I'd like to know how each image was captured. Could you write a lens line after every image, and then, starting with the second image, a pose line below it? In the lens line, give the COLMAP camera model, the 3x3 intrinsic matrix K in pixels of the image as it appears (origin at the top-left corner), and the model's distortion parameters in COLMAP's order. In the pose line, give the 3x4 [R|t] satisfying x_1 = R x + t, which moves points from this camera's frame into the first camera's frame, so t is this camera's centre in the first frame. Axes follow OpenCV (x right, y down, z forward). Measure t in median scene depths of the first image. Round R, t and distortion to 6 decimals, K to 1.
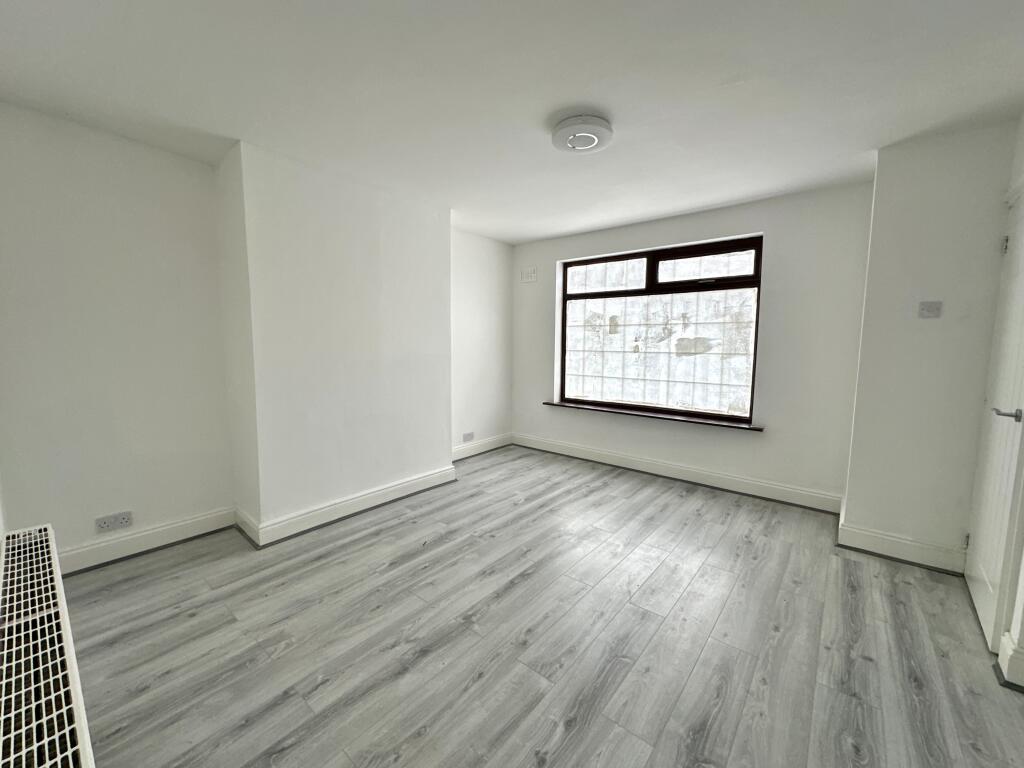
lens RADIAL K [[411.0, 0, 511.7], [0, 411.0, 384.1], [0, 0, 1]] dist [-0.002125, -0.000059]
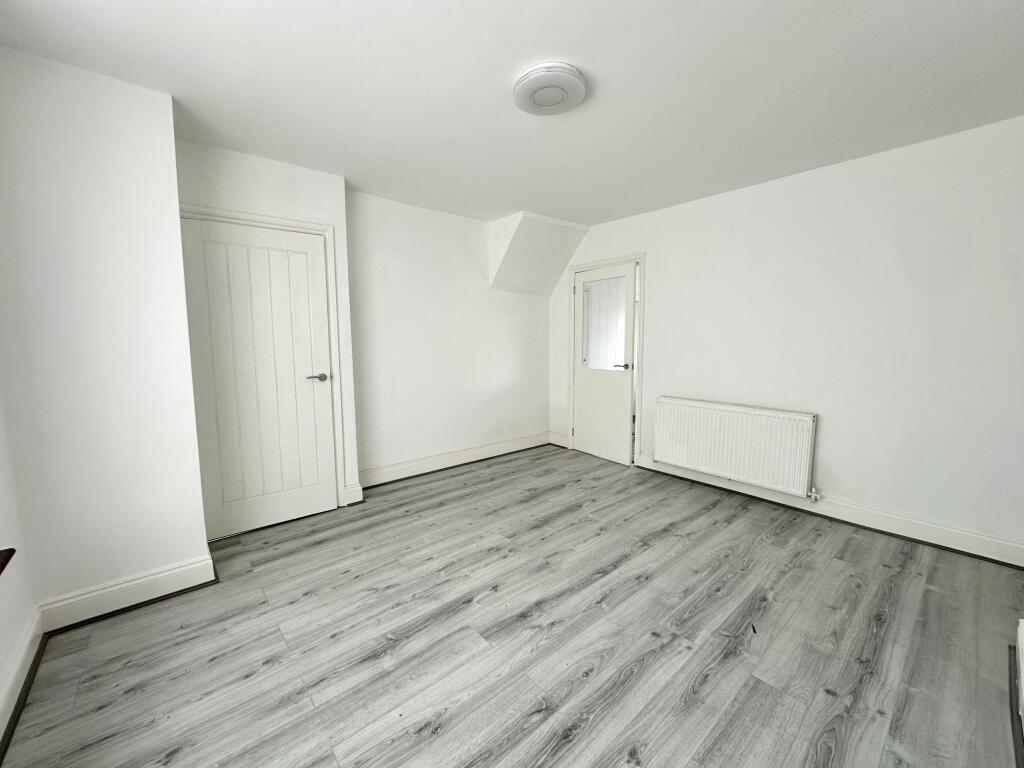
lens RADIAL K [[411.0, 0, 511.0], [0, 411.0, 382.5], [0, 0, 1]] dist [-0.002125, -0.000059]
pose [[-0.986158, -0.019437, 0.164663, 0.102363], [0.014881, 0.978722, 0.204652, -0.198838], [-0.165137, 0.204270, -0.964885, 2.027408]]
